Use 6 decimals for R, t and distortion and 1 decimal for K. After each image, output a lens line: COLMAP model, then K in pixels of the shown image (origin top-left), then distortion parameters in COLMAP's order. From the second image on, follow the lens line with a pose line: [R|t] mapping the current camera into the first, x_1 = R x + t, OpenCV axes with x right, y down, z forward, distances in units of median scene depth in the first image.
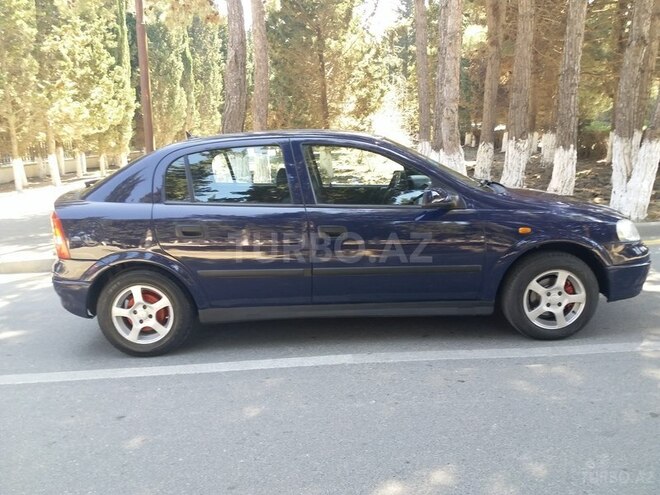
lens RADIAL K [[521.8, 0, 330.0], [0, 521.8, 247.5], [0, 0, 1]] dist [0.107037, -0.191328]
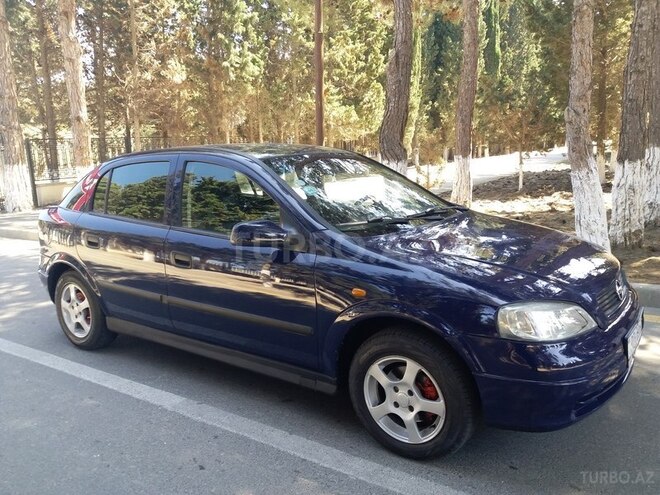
lens RADIAL K [[531.2, 0, 330.0], [0, 531.2, 247.5], [0, 0, 1]] dist [0.056625, -0.066274]
pose [[0.824364, 0.118690, -0.553476, 0.705222], [-0.117108, 0.992377, 0.038387, -0.111974], [0.553813, 0.033172, 0.831980, 0.364339]]
